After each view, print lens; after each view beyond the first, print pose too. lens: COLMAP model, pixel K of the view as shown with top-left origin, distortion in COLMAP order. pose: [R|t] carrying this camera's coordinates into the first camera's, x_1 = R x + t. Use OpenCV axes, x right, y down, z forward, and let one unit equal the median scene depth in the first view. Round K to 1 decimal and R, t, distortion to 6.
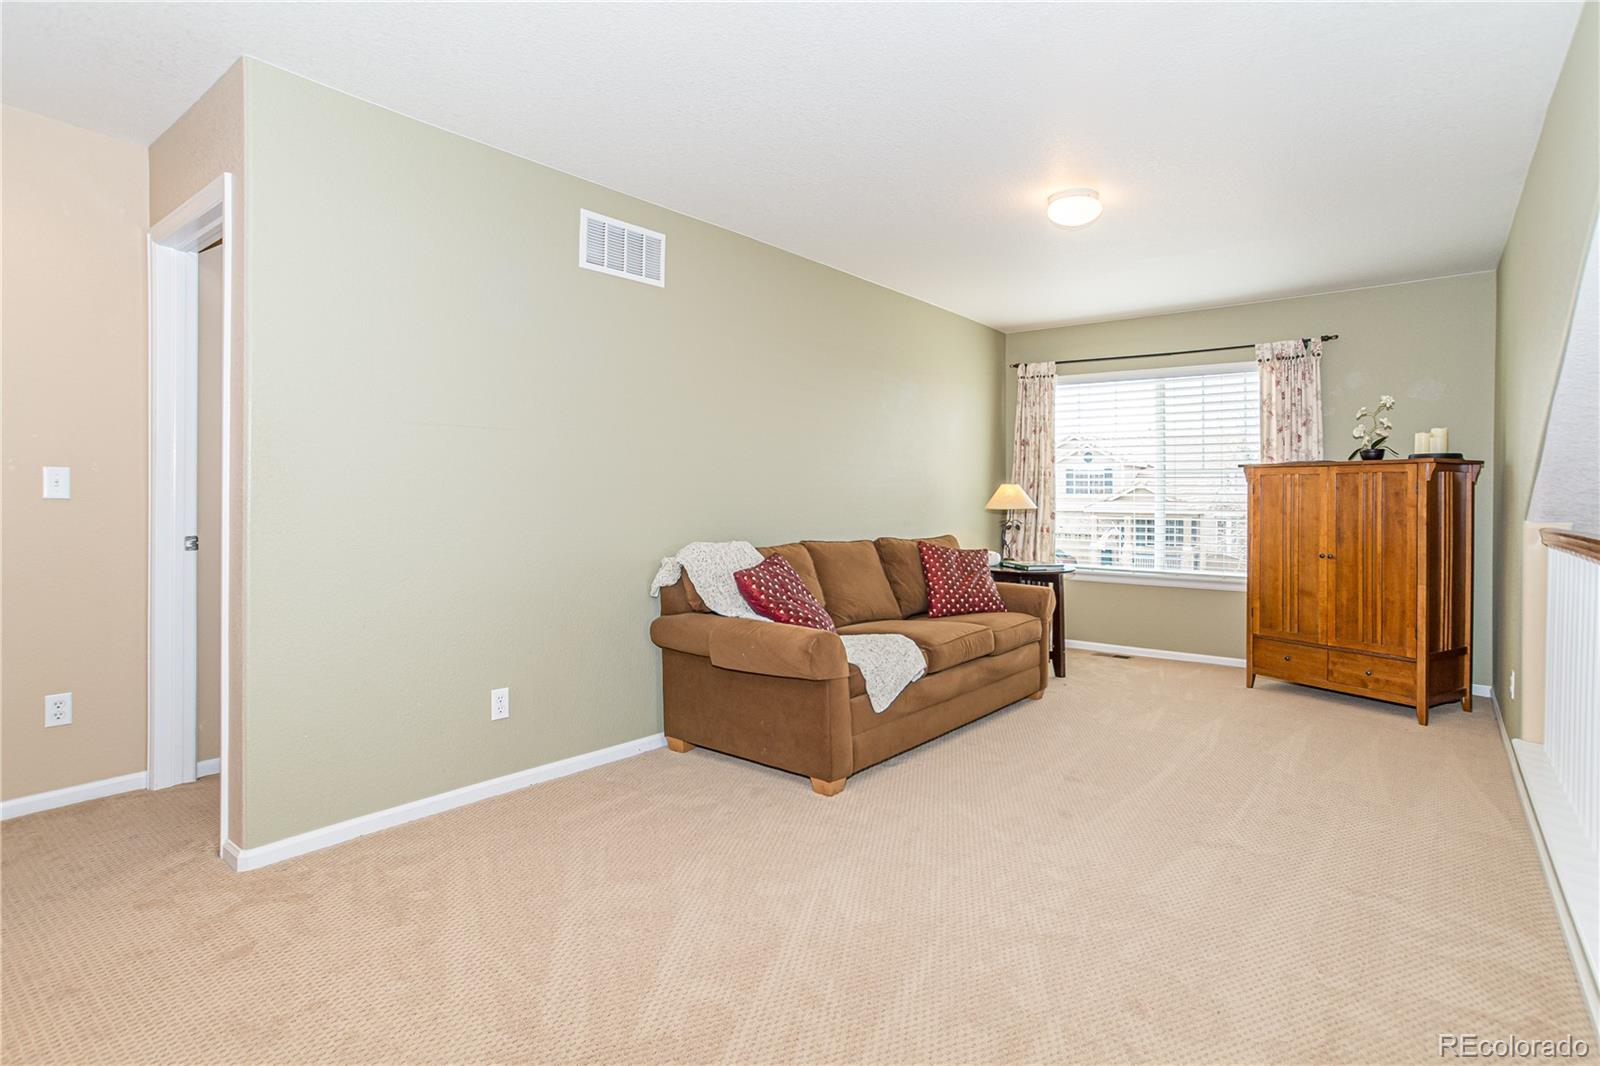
lens RADIAL K [[827.4, 0, 798.0], [0, 827.4, 498.2], [0, 0, 1]] dist [0.000499, 0.000267]
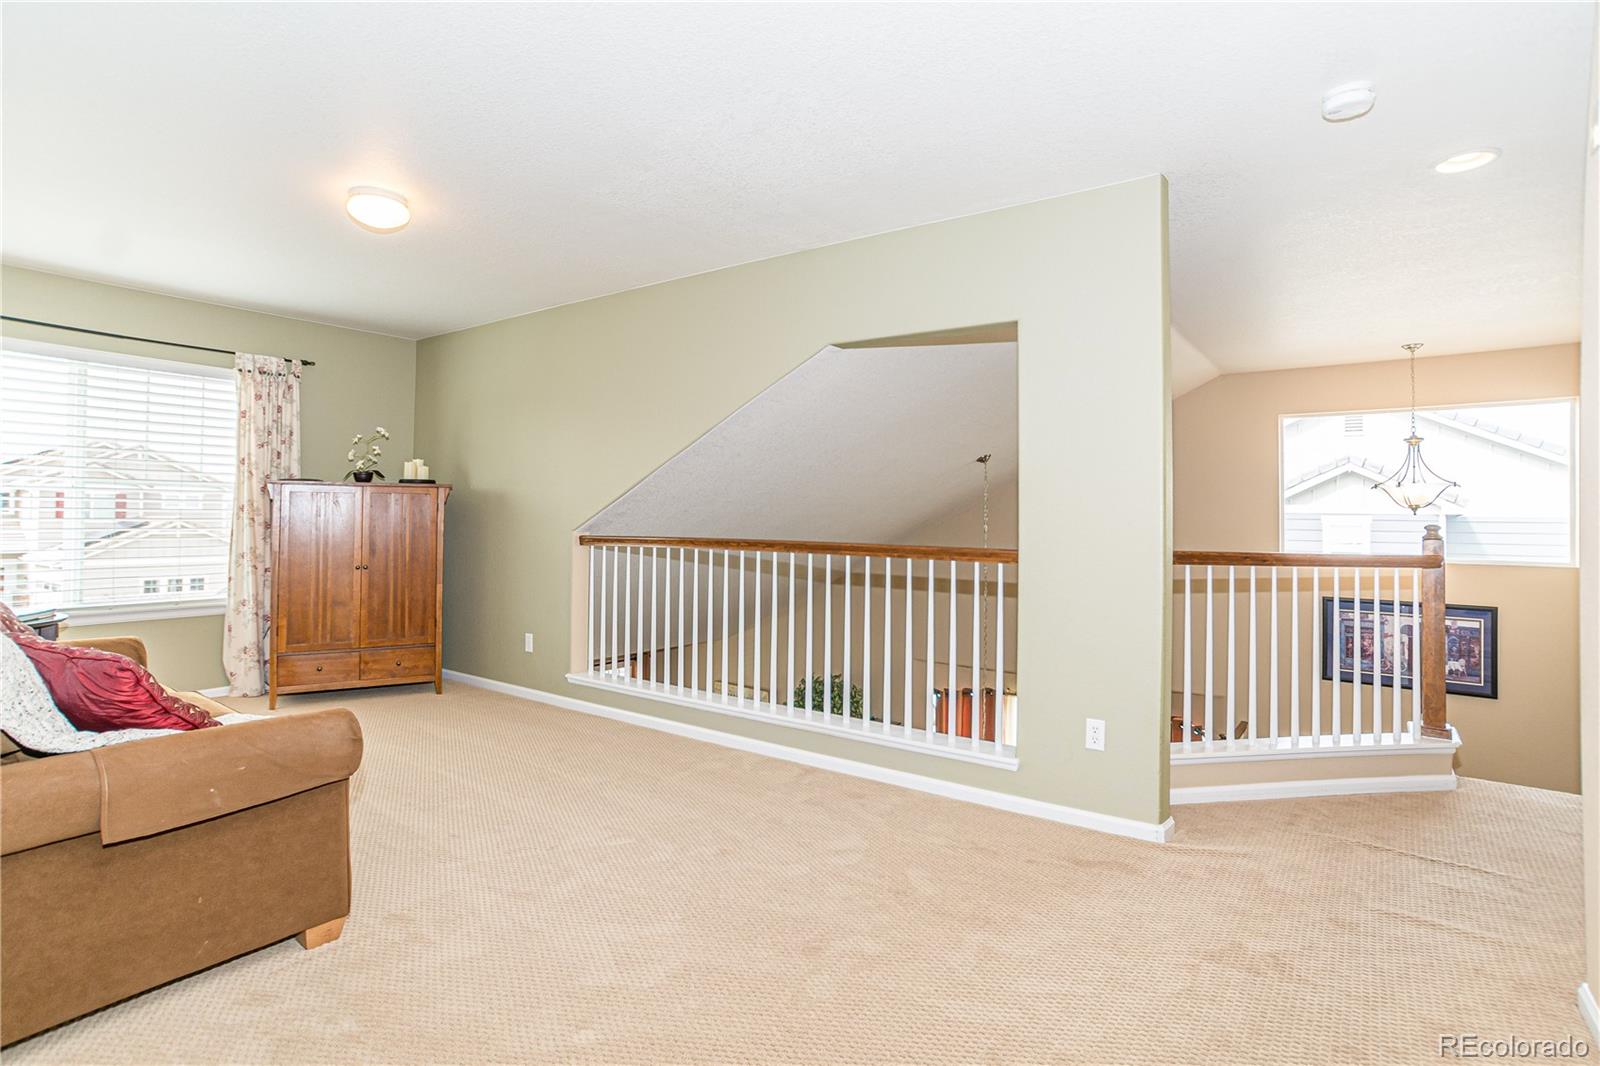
lens RADIAL K [[838.0, 0, 796.7], [0, 838.0, 515.9], [0, 0, 1]] dist [-0.002933, -0.000616]
pose [[-0.040110, -0.004191, 0.999186, -0.486962], [-0.005839, 0.999975, 0.003960, -0.006633], [-0.999178, -0.005675, -0.040133, 0.447834]]
